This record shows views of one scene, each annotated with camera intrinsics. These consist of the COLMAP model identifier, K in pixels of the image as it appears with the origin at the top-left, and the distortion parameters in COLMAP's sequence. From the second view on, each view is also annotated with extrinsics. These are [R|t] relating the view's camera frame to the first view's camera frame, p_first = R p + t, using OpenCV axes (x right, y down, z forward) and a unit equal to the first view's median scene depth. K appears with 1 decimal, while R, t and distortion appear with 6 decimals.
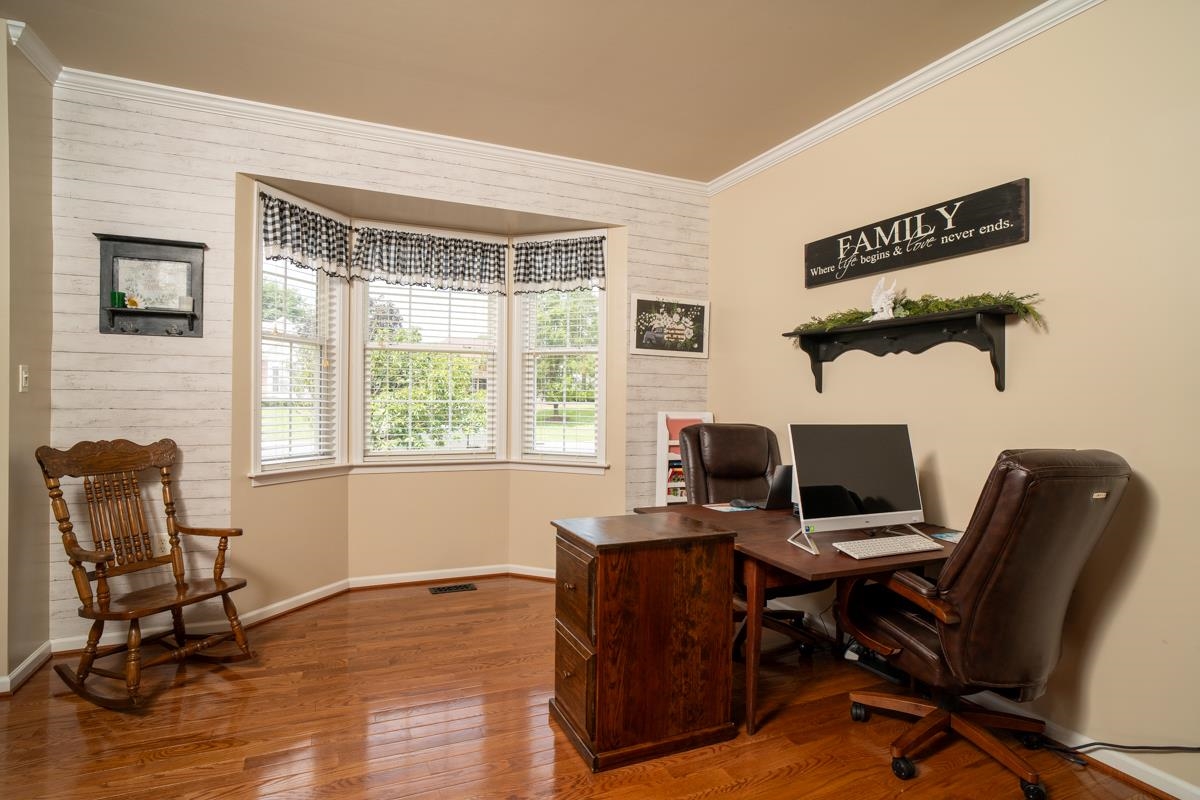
lens RADIAL K [[629.0, 0, 598.9], [0, 629.0, 410.0], [0, 0, 1]] dist [-0.033514, 0.011586]
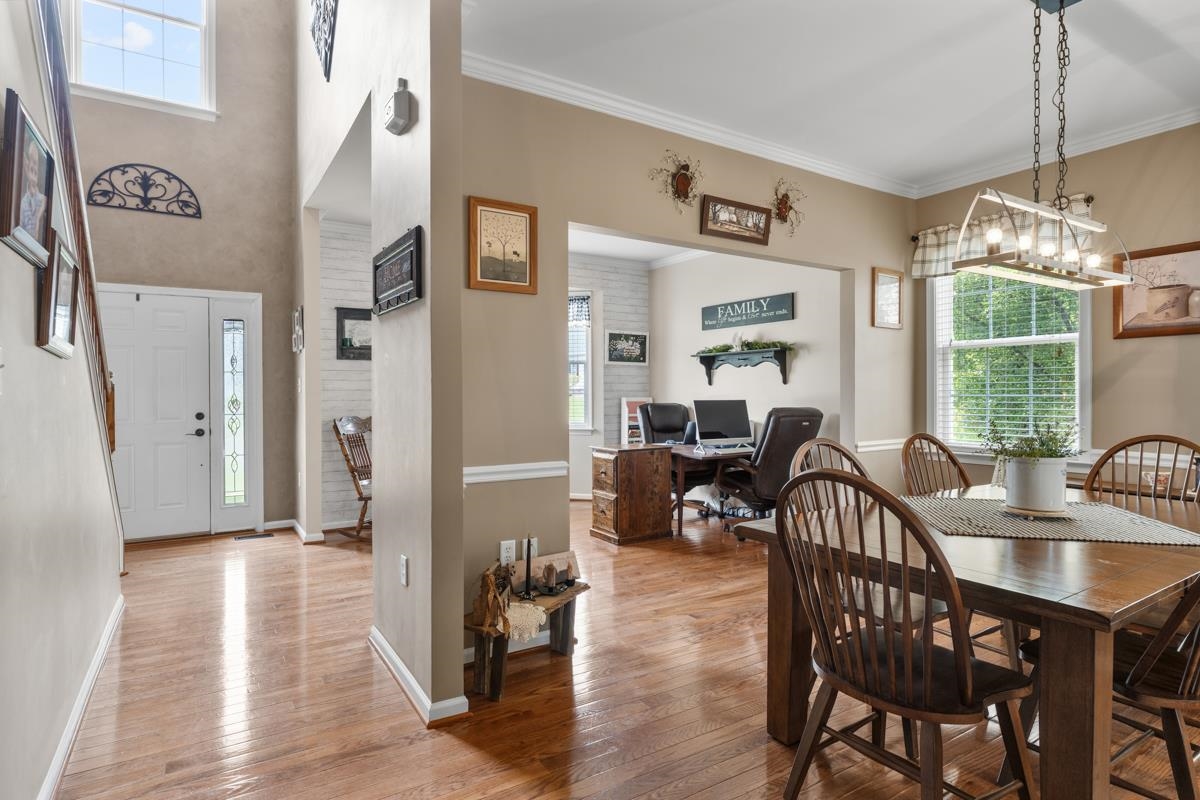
lens RADIAL K [[629.0, 0, 596.8], [0, 629.0, 397.4], [0, 0, 1]] dist [-0.033514, 0.011586]
pose [[0.991603, -0.016280, 0.128292, -0.258691], [0.017090, 0.999840, -0.005212, 0.012925], [-0.128187, 0.007361, 0.991723, -0.932265]]
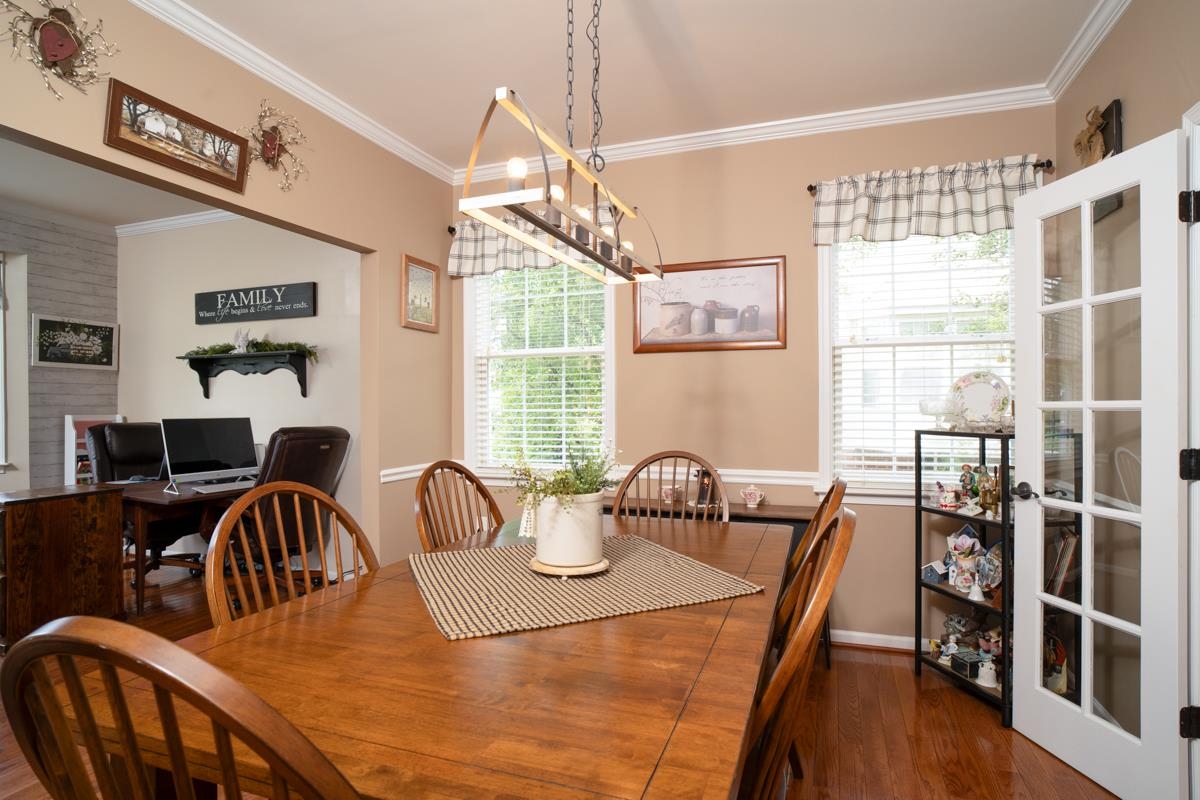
lens RADIAL K [[629.0, 0, 593.5], [0, 629.0, 406.4], [0, 0, 1]] dist [-0.033514, 0.011586]
pose [[0.706480, -0.014985, 0.707575, -0.032573], [0.022901, 0.999736, -0.001693, 0.013533], [-0.707363, 0.017400, 0.706636, -0.684787]]
